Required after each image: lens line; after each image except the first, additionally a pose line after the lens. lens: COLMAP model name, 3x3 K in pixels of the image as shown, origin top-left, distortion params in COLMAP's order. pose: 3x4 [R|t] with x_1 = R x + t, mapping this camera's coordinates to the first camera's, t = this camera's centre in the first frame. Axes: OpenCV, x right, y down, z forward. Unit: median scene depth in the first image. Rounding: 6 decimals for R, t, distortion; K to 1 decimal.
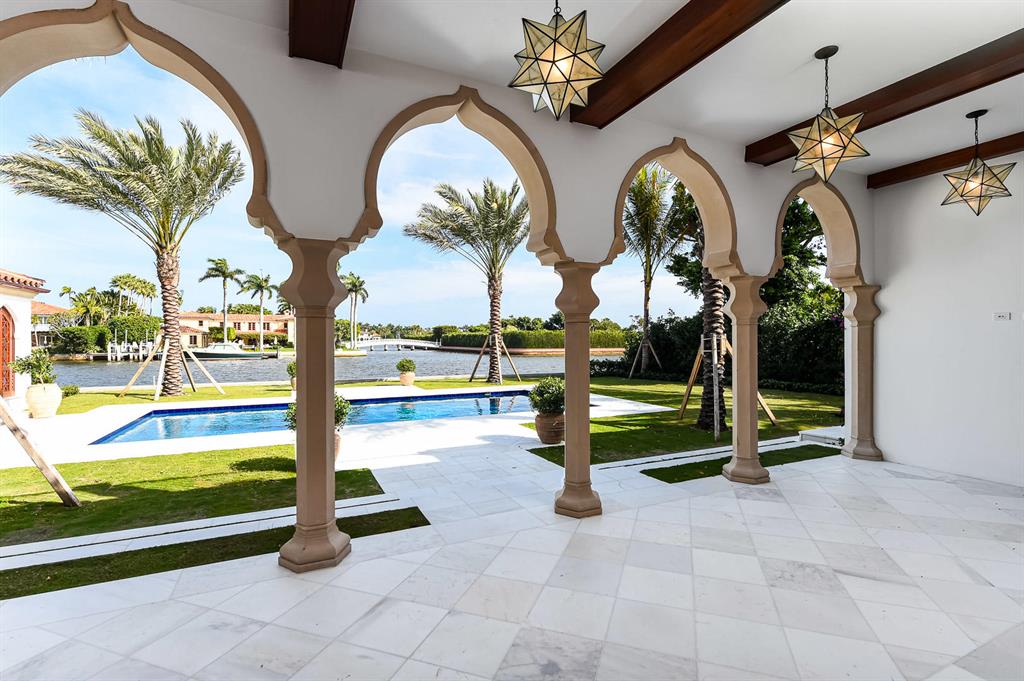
lens RADIAL K [[474.4, 0, 510.3], [0, 474.4, 343.9], [0, 0, 1]] dist [0.001186, -0.000335]
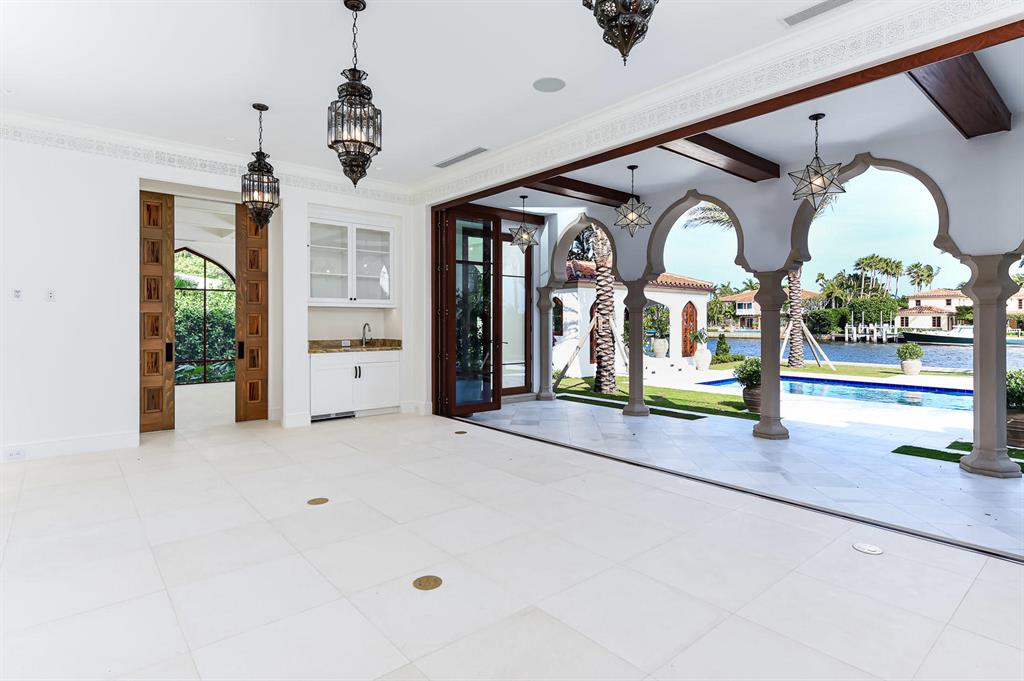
lens RADIAL K [[520.7, 0, 504.8], [0, 520.7, 326.7], [0, 0, 1]] dist [-0.003329, 0.000234]
pose [[0.248484, 0.011082, -0.968573, 0.068797], [-0.009645, 0.999913, 0.008966, -0.000027], [0.968588, 0.007114, 0.248569, -0.009599]]
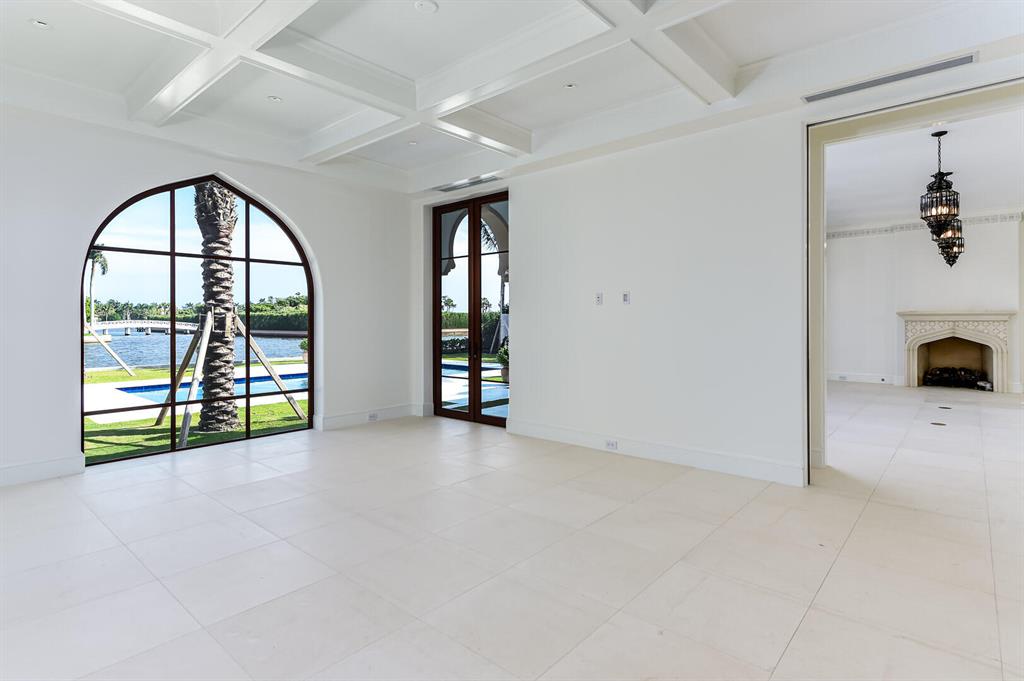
lens RADIAL K [[520.7, 0, 512.1], [0, 520.7, 315.0], [0, 0, 1]] dist [-0.003329, 0.000234]
pose [[0.913681, 0.000690, 0.406431, -0.050992], [0.006992, 0.999824, -0.017417, 0.000401], [-0.406371, 0.018756, 0.913516, -0.054032]]
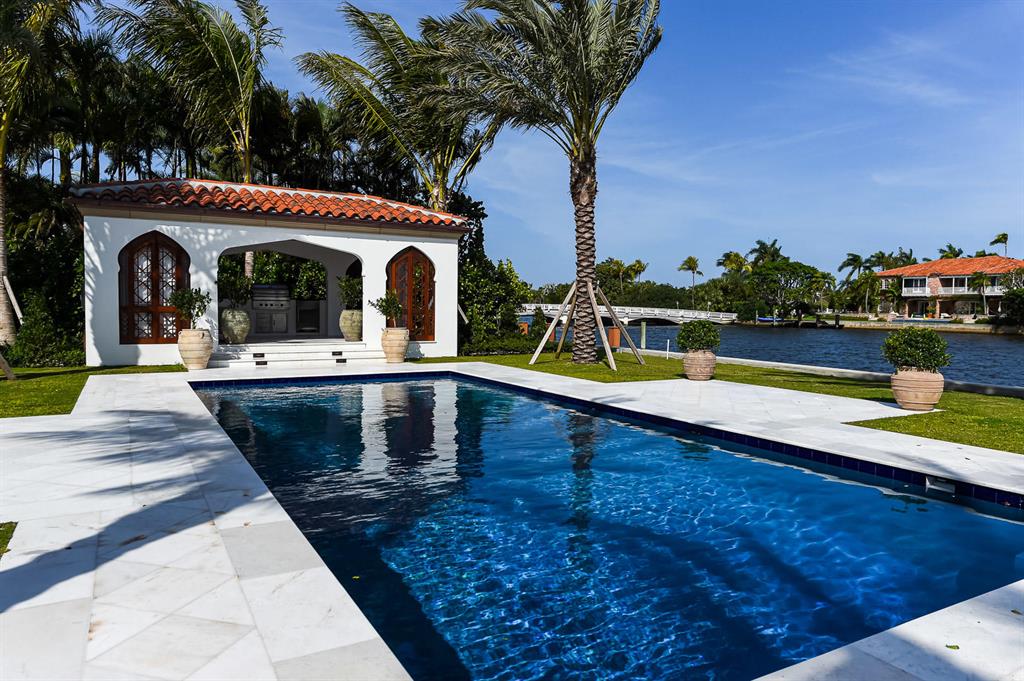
lens RADIAL K [[679.6, 0, 514.2], [0, 679.6, 338.2], [0, 0, 1]] dist [0.011408, 0.002133]
pose [[0.080269, 0.050717, -0.995482, 0.048395], [-0.020997, 0.998569, 0.049182, 0.004435], [0.996552, 0.016954, 0.081219, 0.142157]]
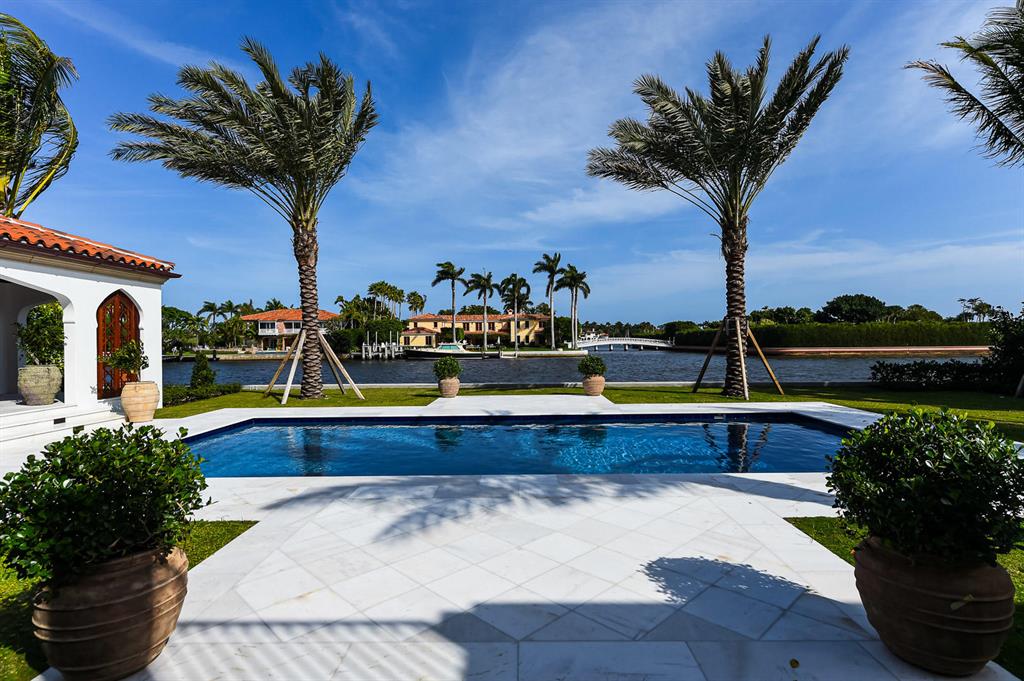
lens RADIAL K [[517.7, 0, 513.6], [0, 517.7, 338.7], [0, 0, 1]] dist [0.006279, -0.000358]
pose [[0.899406, -0.010798, -0.436981, 0.000660], [0.006091, 0.999907, -0.012172, 0.003148], [0.437072, 0.008286, 0.899388, 0.059024]]
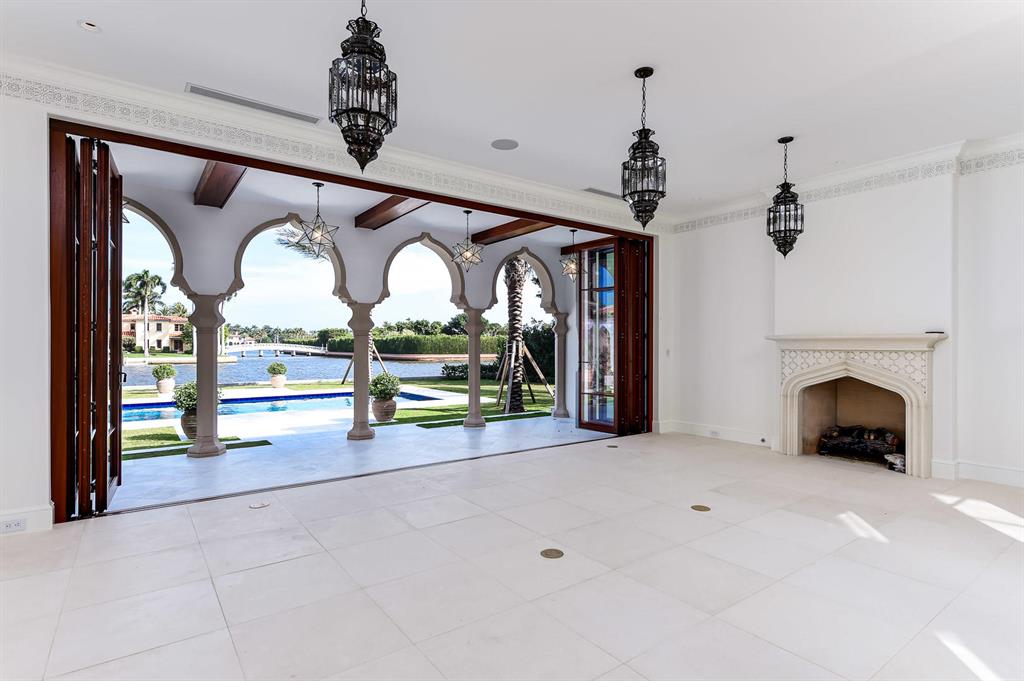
lens RADIAL K [[520.7, 0, 519.0], [0, 520.7, 344.3], [0, 0, 1]] dist [-0.003329, 0.000234]
pose [[0.979500, 0.003994, 0.201404, 0.015026], [-0.001954, 0.999945, -0.010324, 0.000383], [-0.201434, 0.009718, 0.979454, -0.048618]]
